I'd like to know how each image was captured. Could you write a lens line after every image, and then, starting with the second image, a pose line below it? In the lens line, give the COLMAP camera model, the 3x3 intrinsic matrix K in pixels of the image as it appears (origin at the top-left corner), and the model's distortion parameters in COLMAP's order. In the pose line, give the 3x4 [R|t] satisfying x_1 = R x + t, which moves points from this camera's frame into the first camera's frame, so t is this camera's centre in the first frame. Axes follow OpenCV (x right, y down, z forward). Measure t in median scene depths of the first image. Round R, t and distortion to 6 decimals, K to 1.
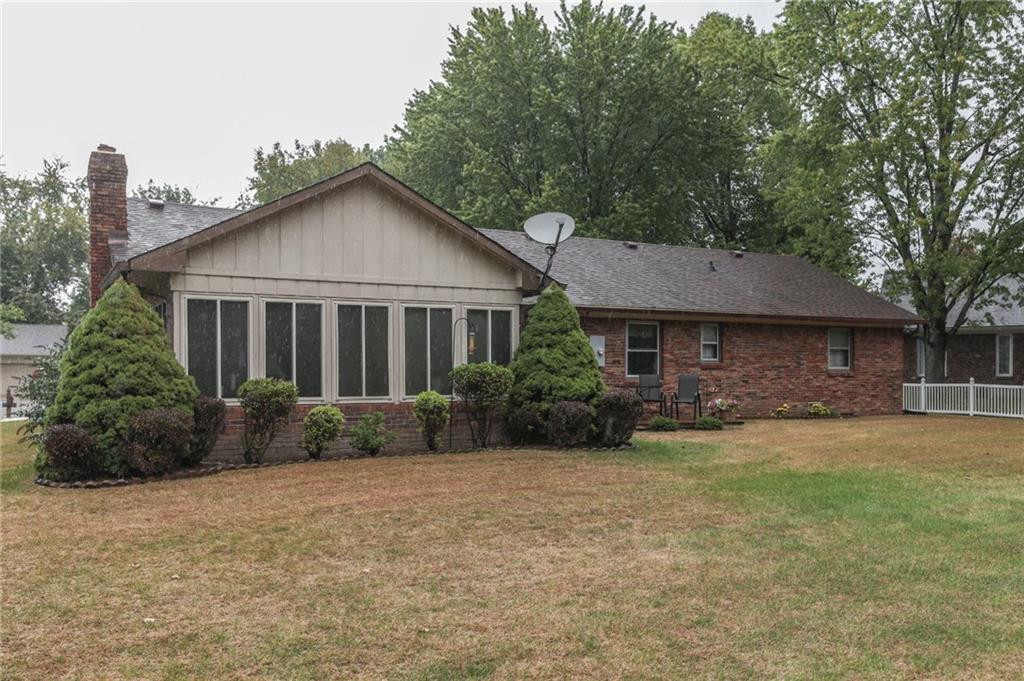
lens RADIAL K [[851.5, 0, 513.3], [0, 851.5, 393.1], [0, 0, 1]] dist [0.045408, -0.001974]
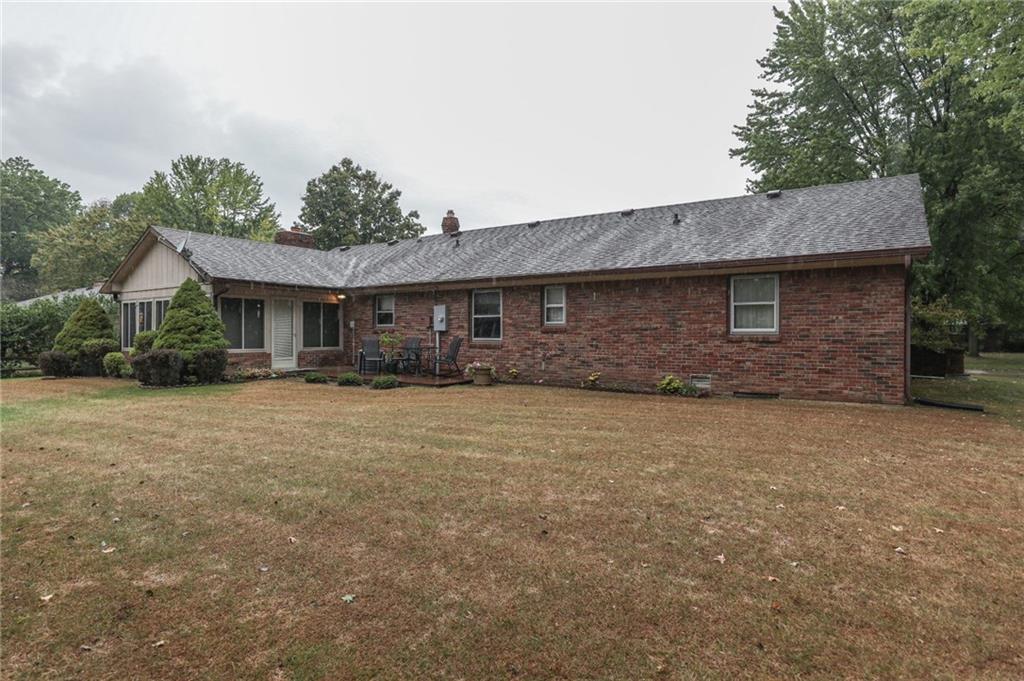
lens RADIAL K [[550.0, 0, 512.0], [0, 550.0, 340.5], [0, 0, 1]] dist [-0.001942, 0.000544]
pose [[0.493795, 0.007904, -0.869543, 0.768339], [-0.020576, 0.999785, -0.002597, -0.016725], [0.869335, 0.019174, 0.493851, 0.659832]]
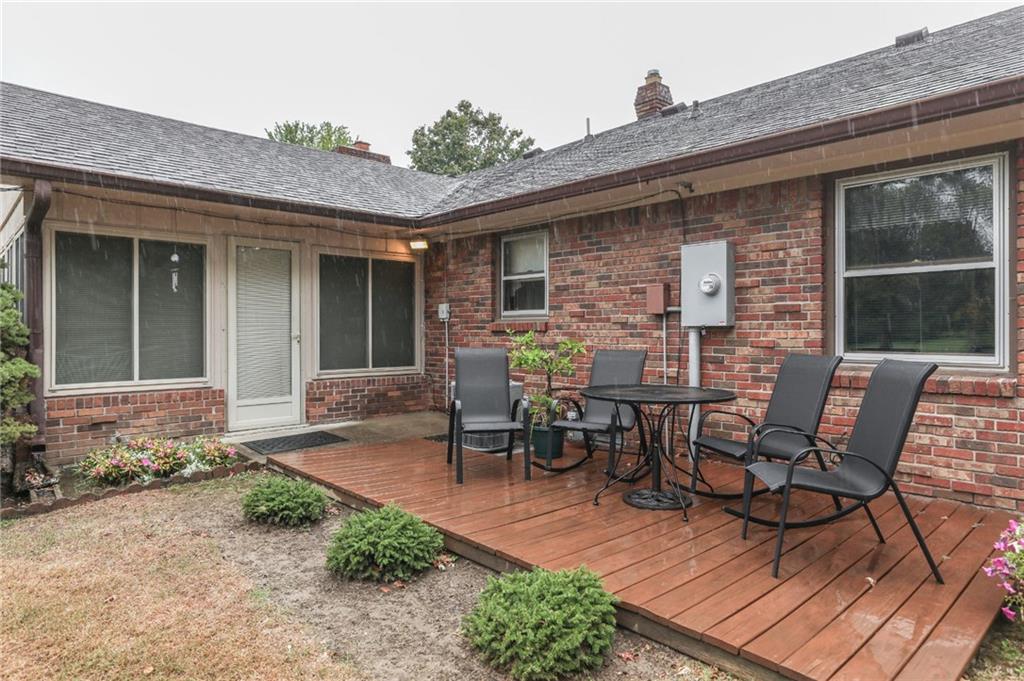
lens RADIAL K [[607.1, 0, 512.0], [0, 607.1, 340.5], [0, 0, 1]] dist [-0.002096, -0.000151]
pose [[0.285862, 0.013543, -0.958175, 0.301180], [-0.019631, 0.999773, 0.008275, -0.024477], [0.958070, 0.016445, 0.286063, 0.792462]]
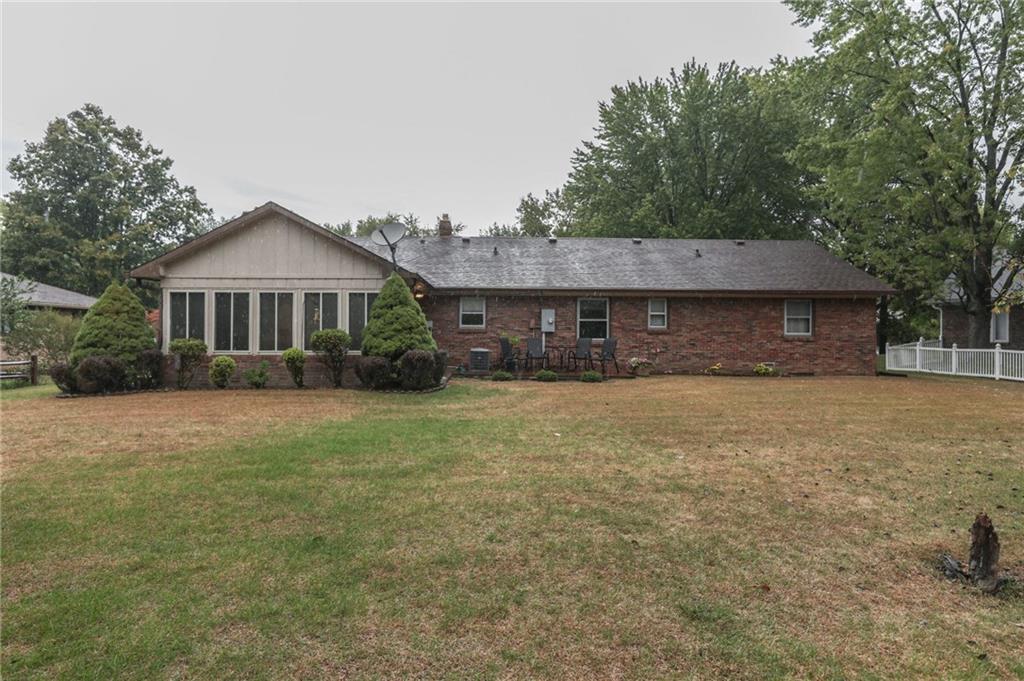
lens RADIAL K [[550.0, 0, 512.0], [0, 550.0, 340.5], [0, 0, 1]] dist [-0.001942, 0.000544]
pose [[0.896006, 0.007023, -0.443987, 0.406831], [-0.014829, 0.999790, -0.014113, -0.004381], [0.443794, 0.019229, 0.895922, 0.178115]]
